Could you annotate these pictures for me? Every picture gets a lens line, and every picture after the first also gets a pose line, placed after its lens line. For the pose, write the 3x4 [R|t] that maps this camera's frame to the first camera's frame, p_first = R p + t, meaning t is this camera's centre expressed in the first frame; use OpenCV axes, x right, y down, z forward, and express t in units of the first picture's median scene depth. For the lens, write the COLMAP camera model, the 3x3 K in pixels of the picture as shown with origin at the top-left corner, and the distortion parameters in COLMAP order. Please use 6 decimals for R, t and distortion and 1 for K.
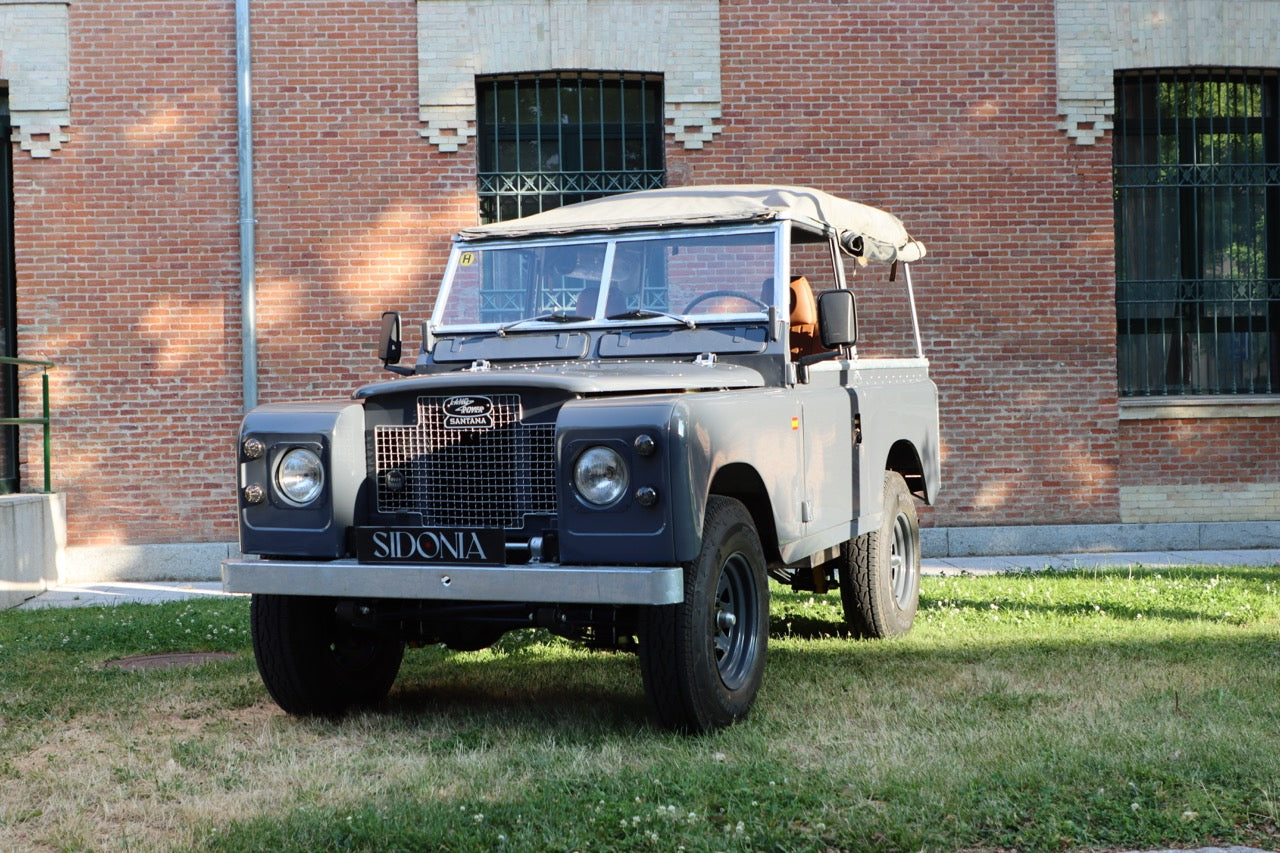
lens RADIAL K [[1685.8, 0, 640.0], [0, 1685.8, 426.5], [0, 0, 1]] dist [-0.011474, 0.056287]
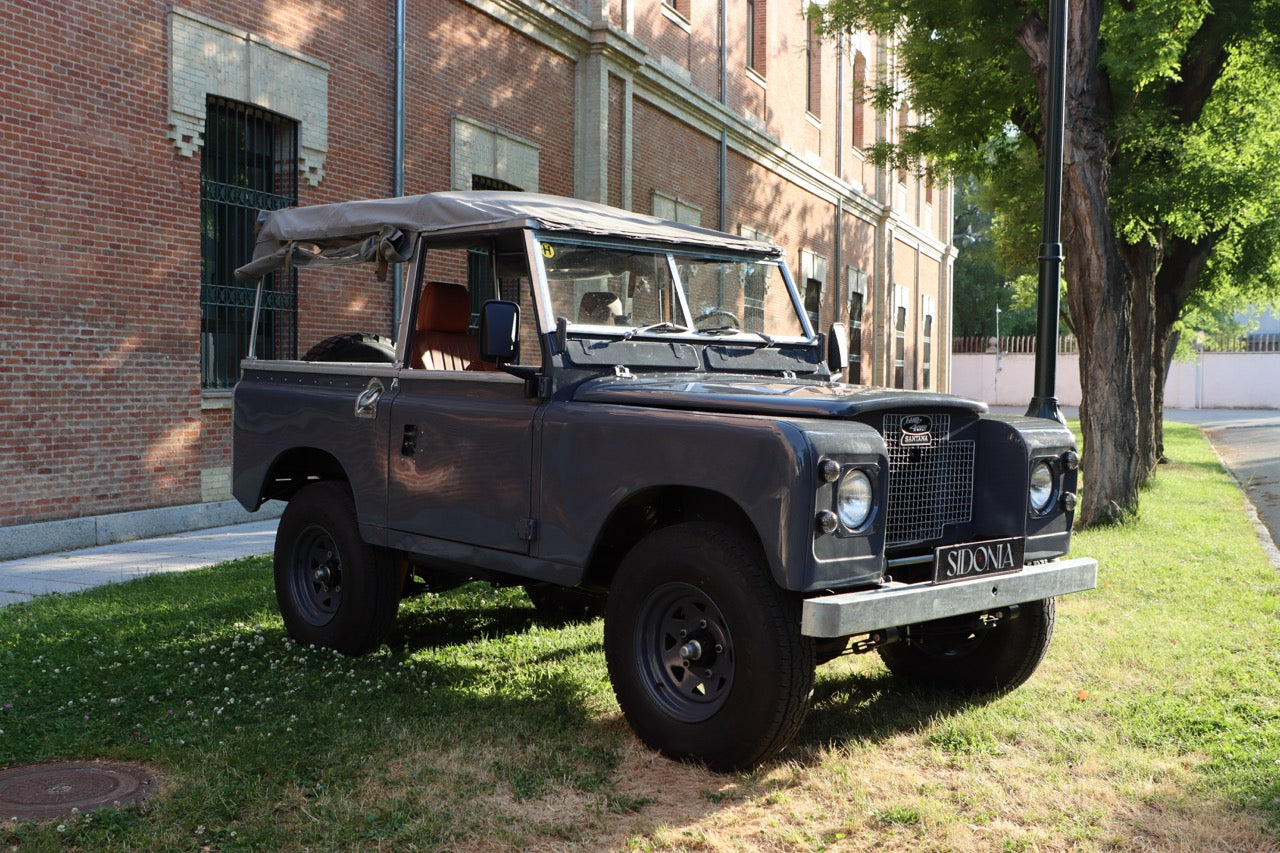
lens RADIAL K [[1403.8, 0, 640.0], [0, 1403.8, 426.5], [0, 0, 1]] dist [-0.085640, 0.067523]
pose [[0.401101, -0.006637, 0.916010, -0.443533], [-0.013881, 0.999815, 0.013322, -0.009155], [-0.915929, -0.018059, 0.400934, 0.373339]]
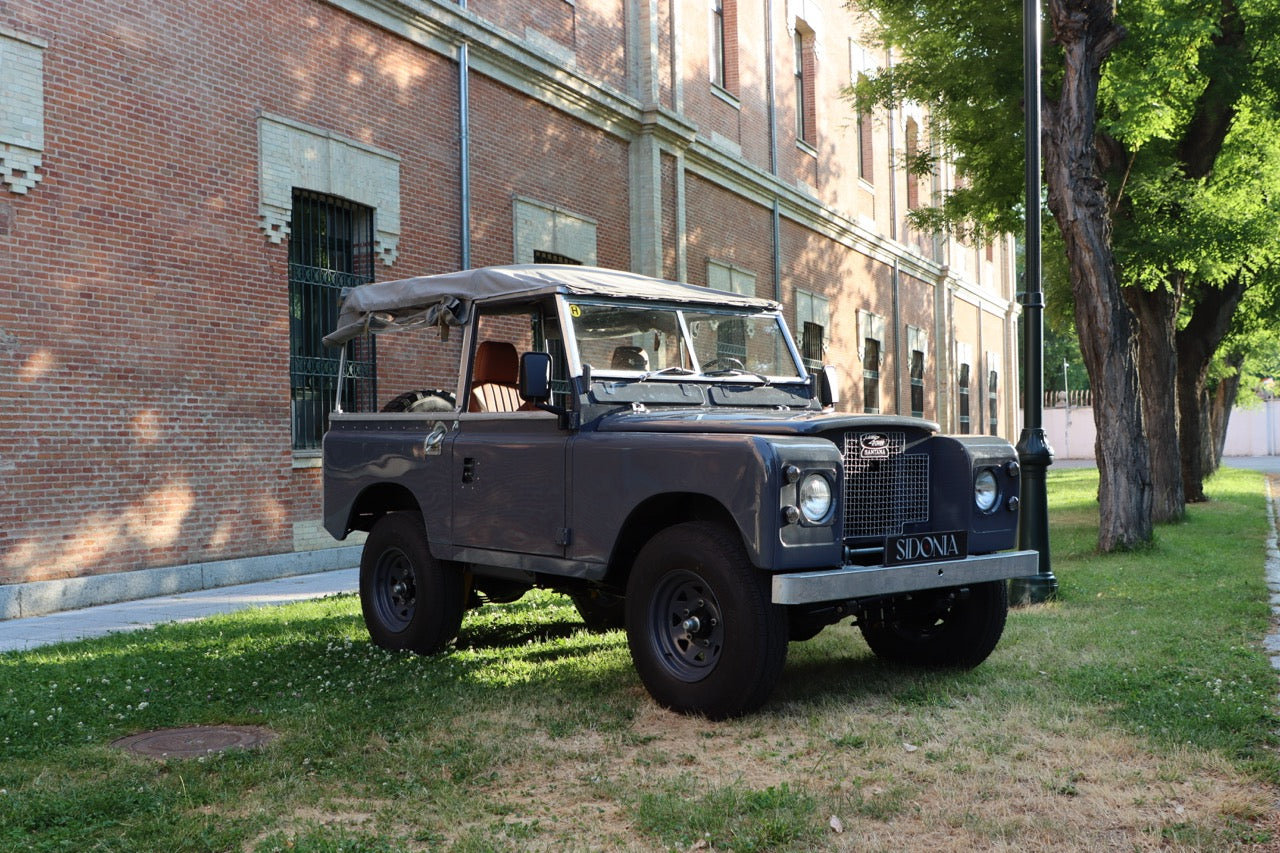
lens RADIAL K [[1409.7, 0, 640.0], [0, 1409.7, 426.5], [0, 0, 1]] dist [-0.082209, 0.067521]
pose [[0.452803, 0.026056, 0.891230, -0.522642], [0.013891, 0.999245, -0.036271, 0.006273], [-0.891502, 0.028803, 0.452099, 0.311531]]
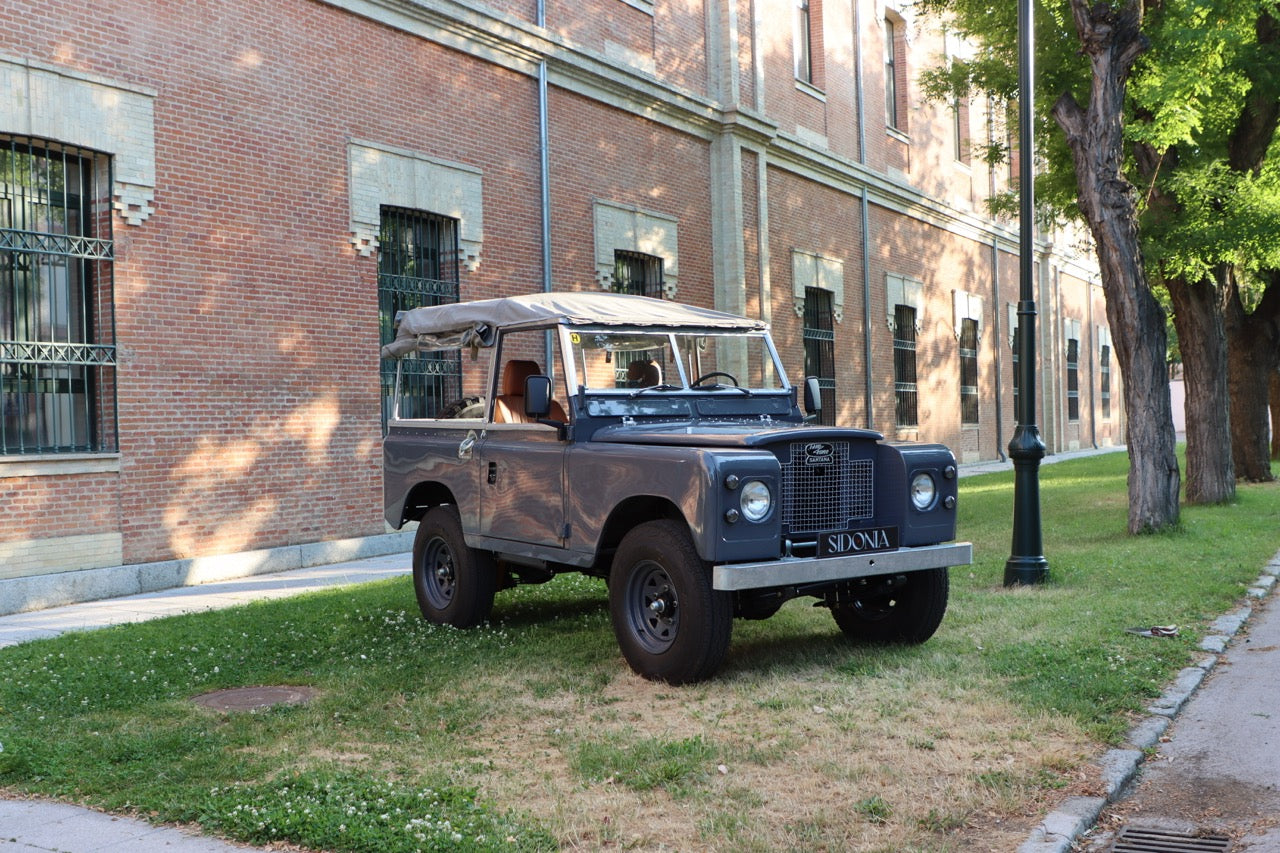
lens RADIAL K [[1403.8, 0, 640.0], [0, 1403.8, 426.5], [0, 0, 1]] dist [-0.085640, 0.067523]
pose [[0.537202, 0.004124, 0.843444, -0.571005], [0.019133, 0.999671, -0.017074, -0.006670], [-0.843237, 0.025310, 0.536946, 0.214287]]
